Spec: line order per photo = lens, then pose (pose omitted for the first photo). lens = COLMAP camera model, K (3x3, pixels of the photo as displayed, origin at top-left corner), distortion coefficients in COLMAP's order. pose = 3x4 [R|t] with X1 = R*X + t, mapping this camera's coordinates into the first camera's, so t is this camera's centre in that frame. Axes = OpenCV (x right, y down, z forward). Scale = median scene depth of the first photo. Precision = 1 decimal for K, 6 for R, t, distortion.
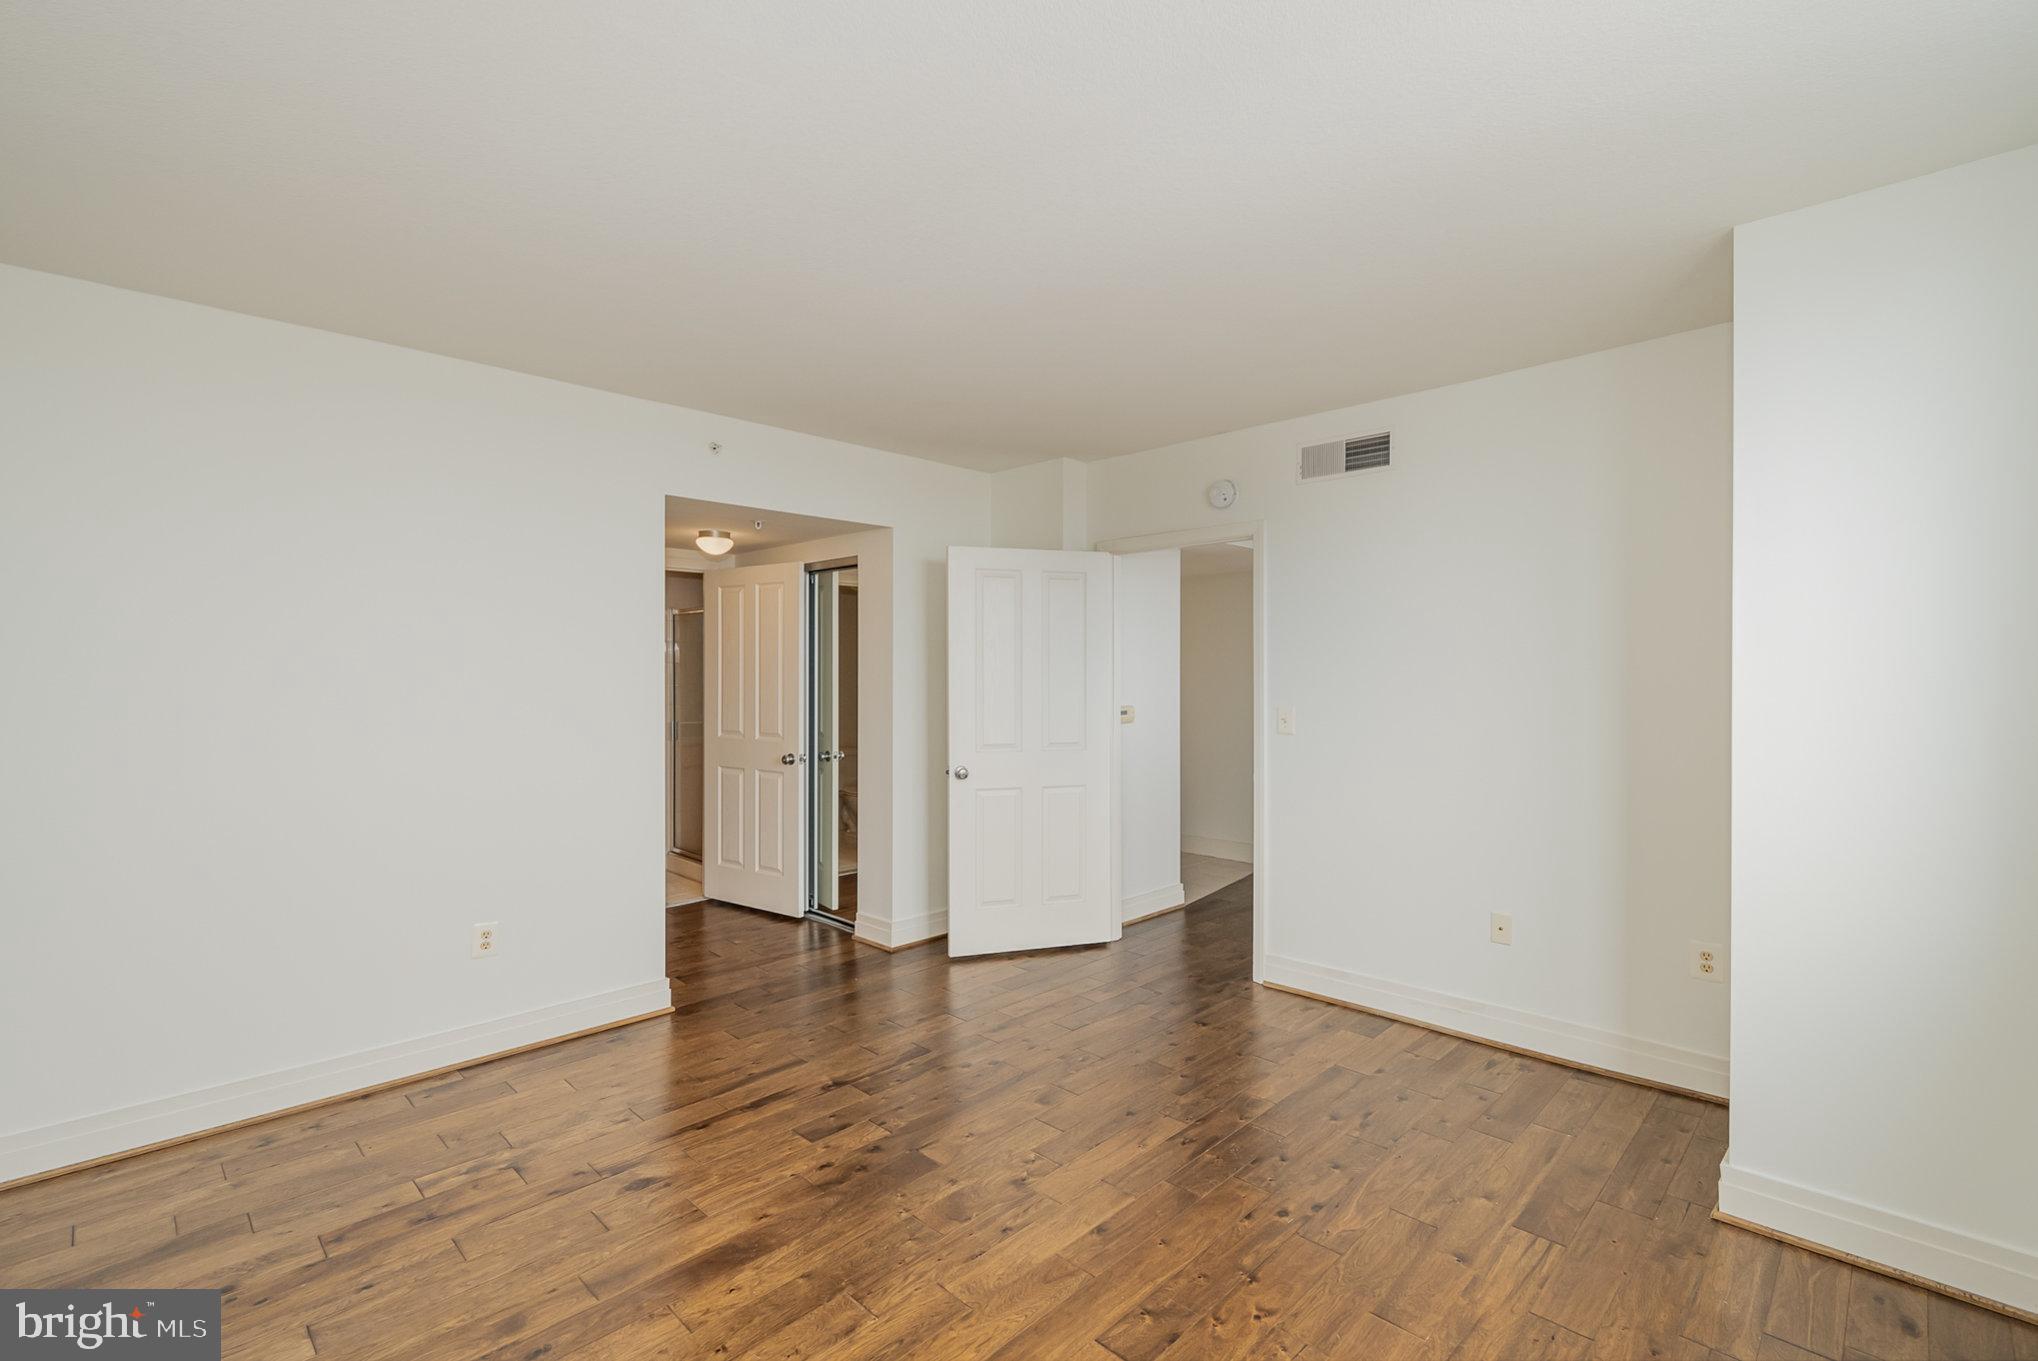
lens RADIAL K [[902.2, 0, 1019.0], [0, 902.2, 680.5], [0, 0, 1]] dist [0.001196, -0.000067]
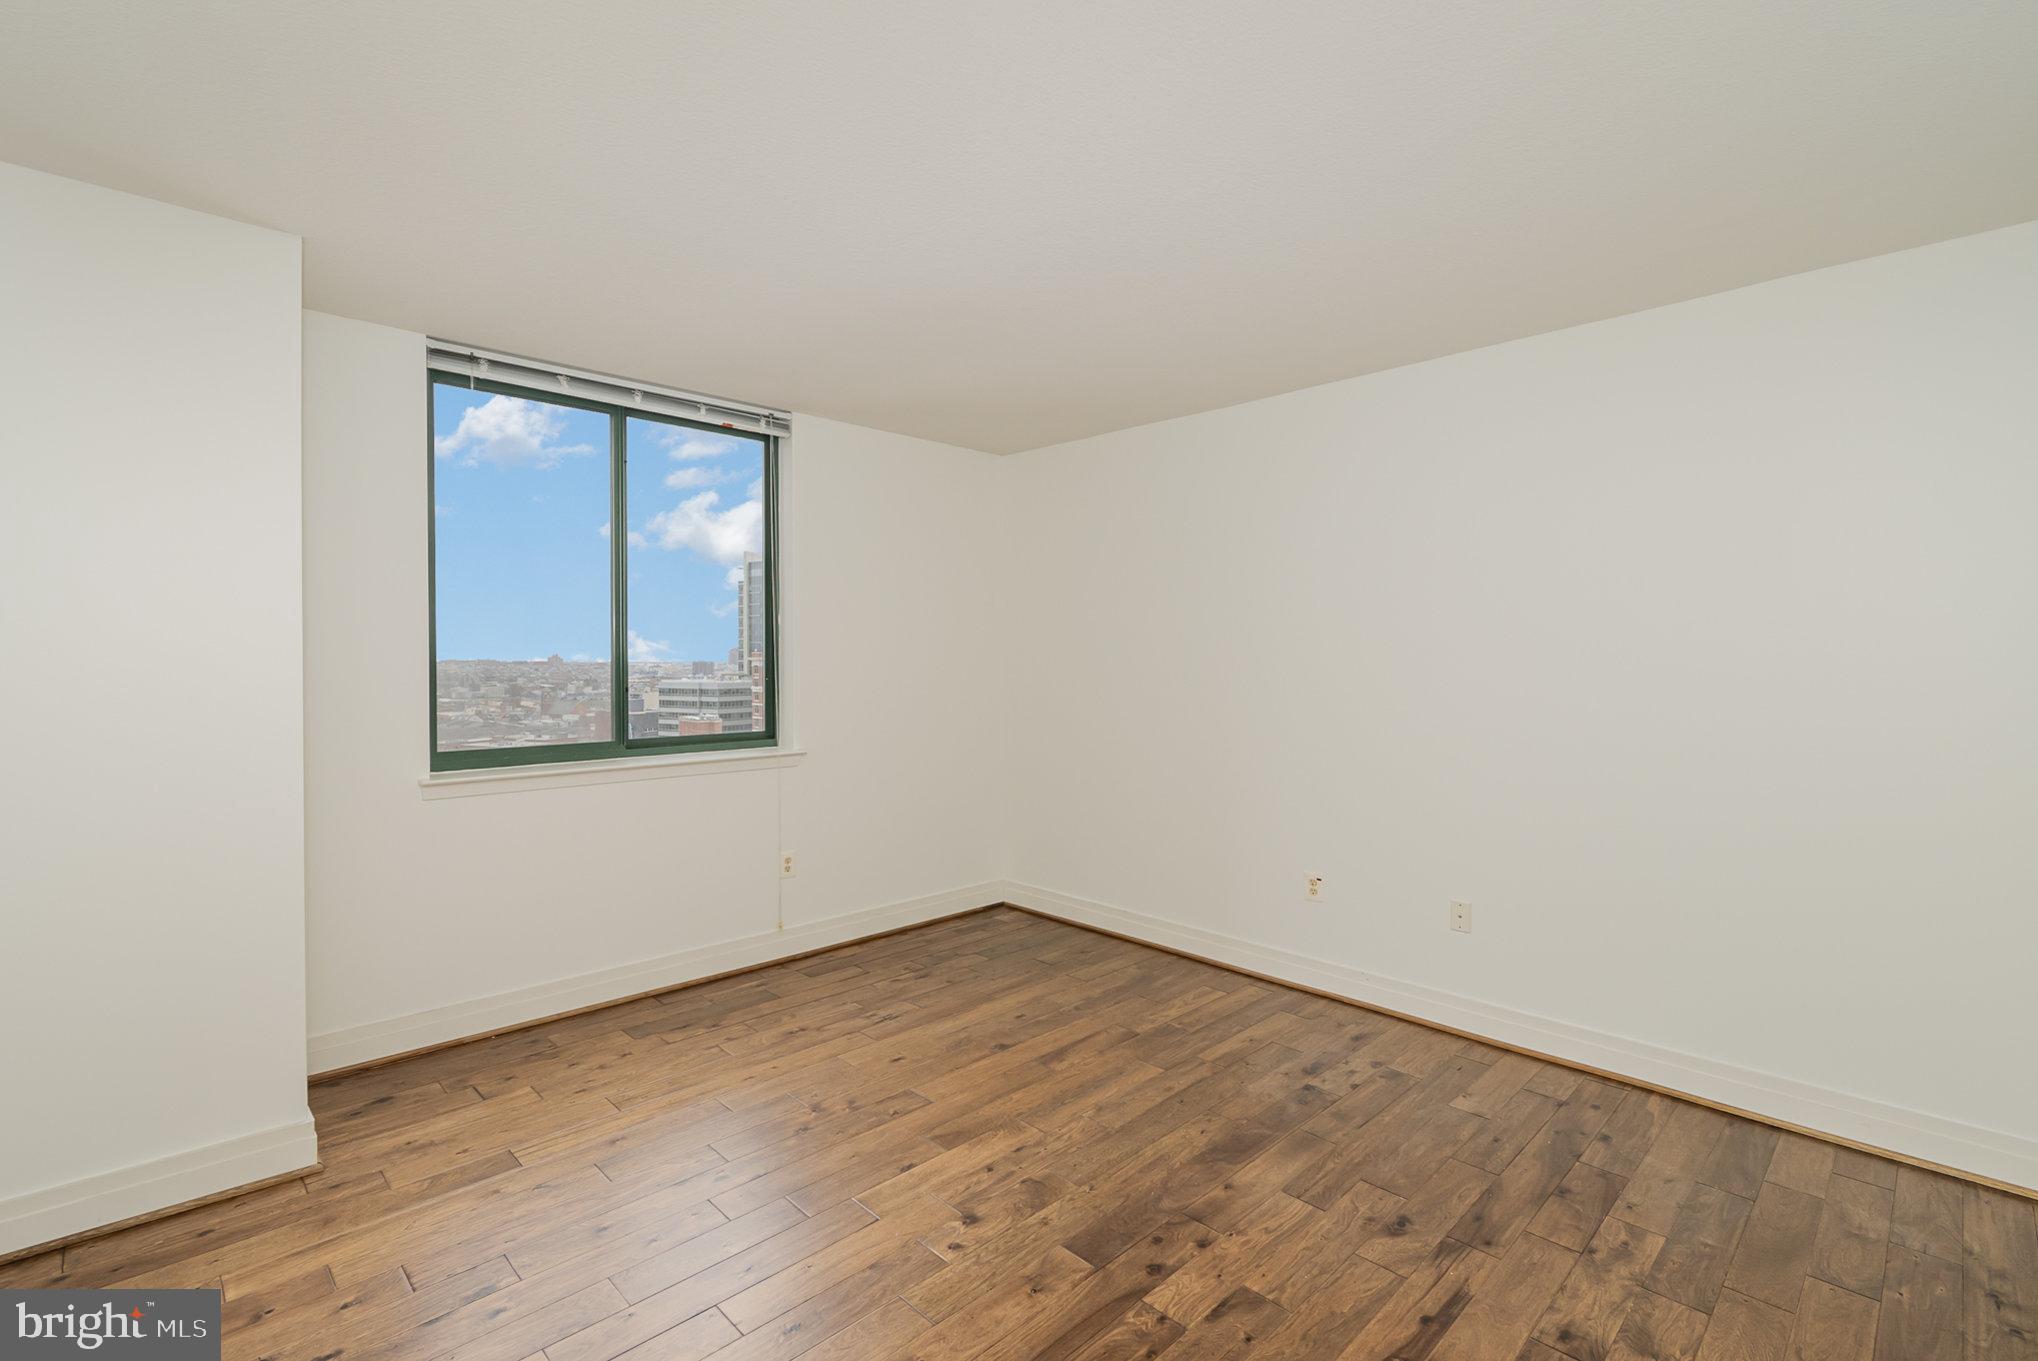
lens RADIAL K [[932.6, 0, 1019.0], [0, 932.6, 680.5], [0, 0, 1]] dist [0.001760, -0.000382]
pose [[-0.999884, 0.002251, 0.015074, -0.061247], [0.002741, 0.999466, 0.032568, -0.012337], [-0.014992, 0.032605, -0.999356, 1.846780]]
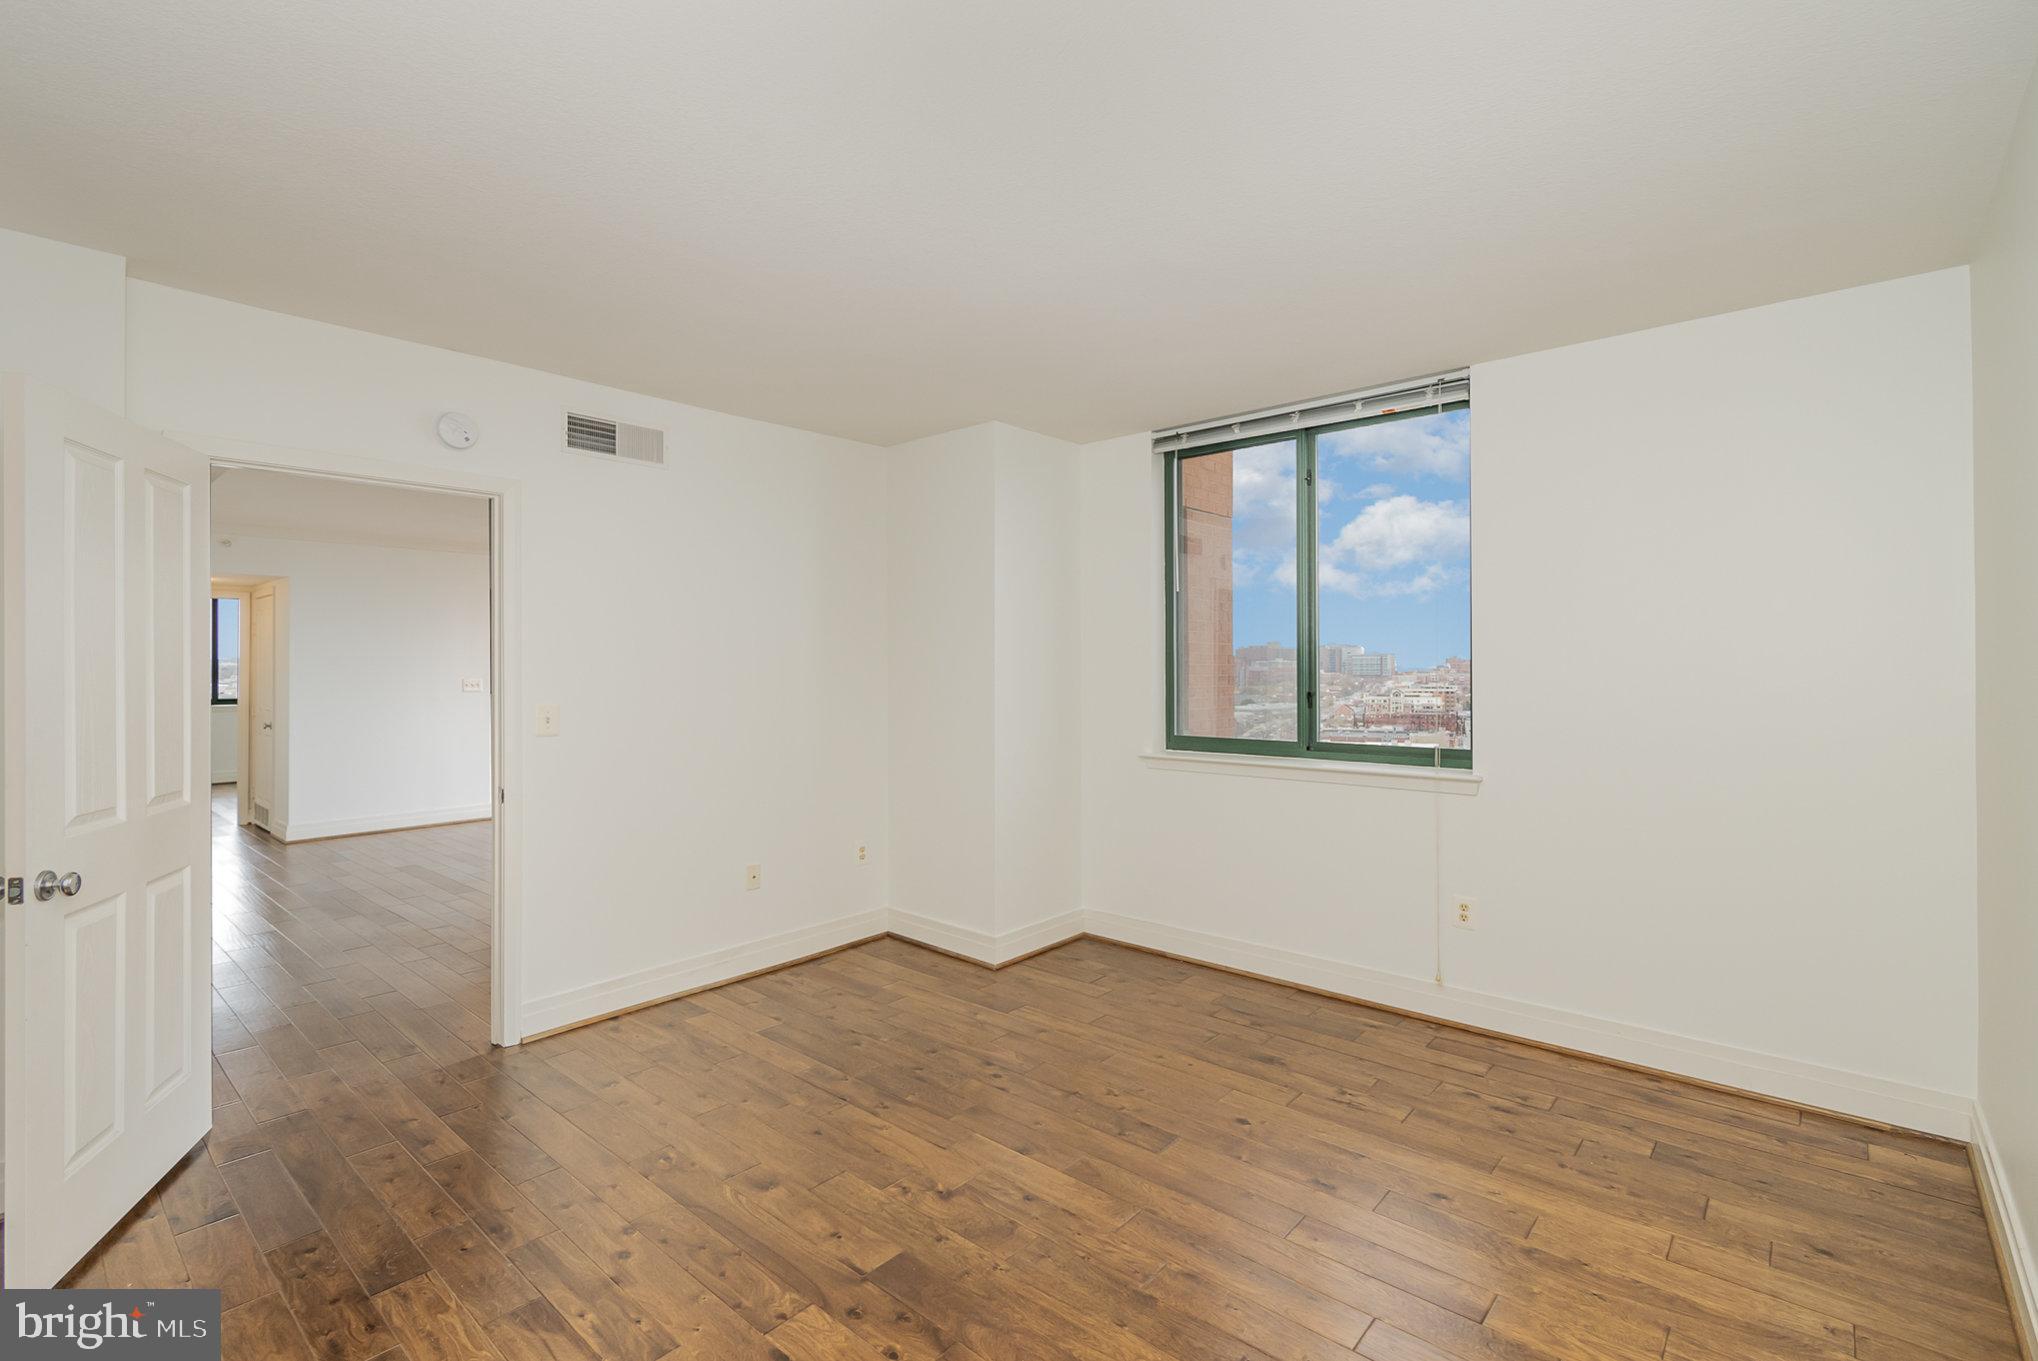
lens RADIAL K [[916.4, 0, 1019.0], [0, 916.4, 680.5], [0, 0, 1]] dist [-0.000661, -0.000469]
pose [[-0.054519, -0.010385, 0.998459, -0.931133], [0.011018, 0.999879, 0.011002, 0.002759], [-0.998452, 0.011601, -0.054398, 0.934273]]
